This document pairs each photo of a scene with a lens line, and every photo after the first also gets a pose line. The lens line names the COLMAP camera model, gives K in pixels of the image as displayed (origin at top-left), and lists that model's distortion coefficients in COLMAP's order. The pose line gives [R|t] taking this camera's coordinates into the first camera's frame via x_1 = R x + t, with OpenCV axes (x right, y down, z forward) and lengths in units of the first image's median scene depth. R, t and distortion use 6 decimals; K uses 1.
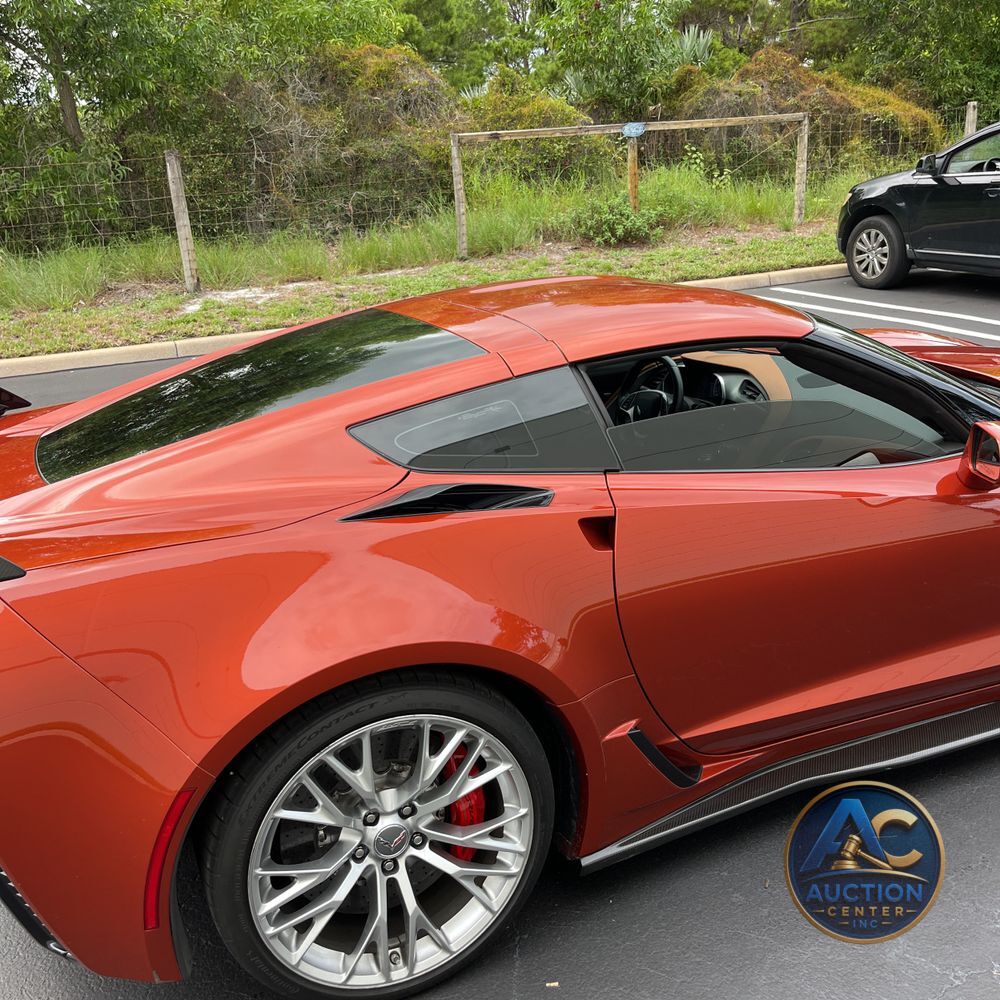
lens RADIAL K [[1018.0, 0, 494.2], [0, 1018.0, 475.4], [0, 0, 1]] dist [0.031820, -0.031508]
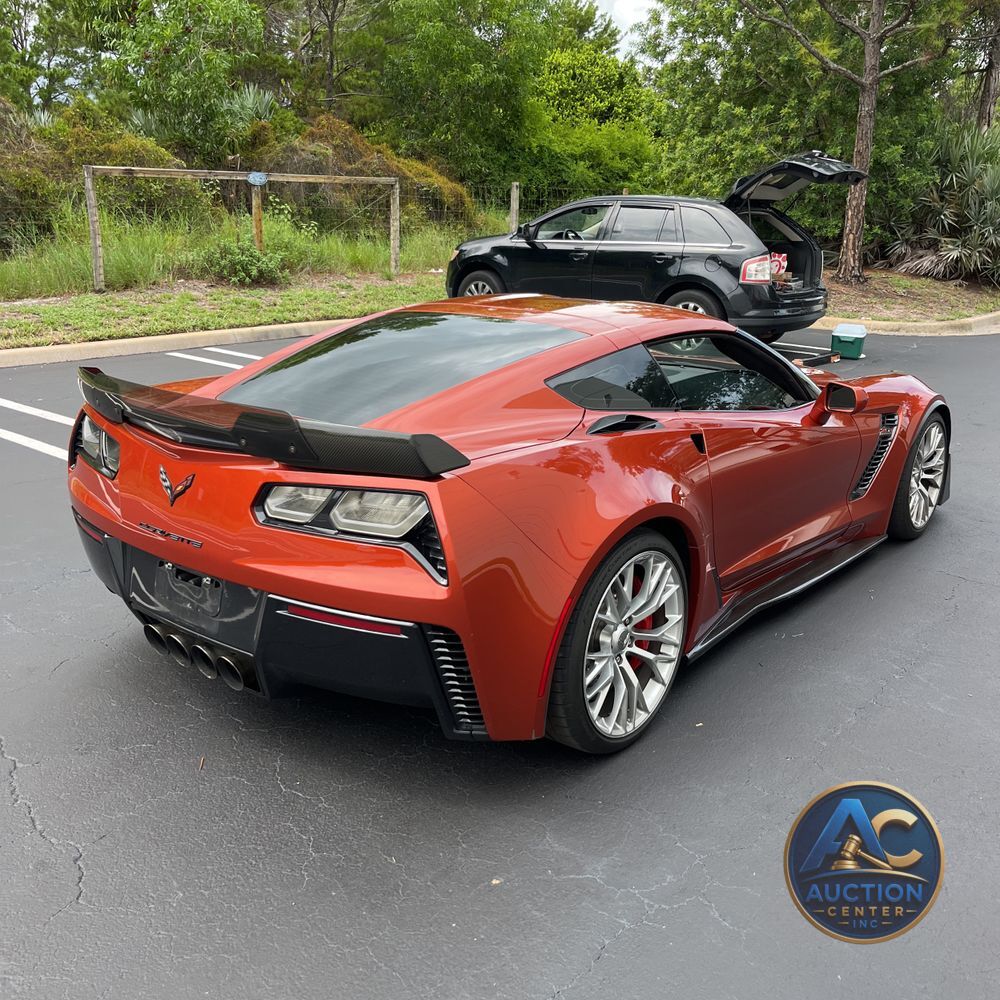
lens RADIAL K [[1016.7, 0, 491.5], [0, 1016.7, 498.7], [0, 0, 1]] dist [0.040261, -0.067159]
pose [[0.884092, -0.052397, 0.464365, -0.167037], [0.064995, 0.997823, -0.011151, 0.025066], [-0.462770, 0.040040, 0.885574, -0.048376]]
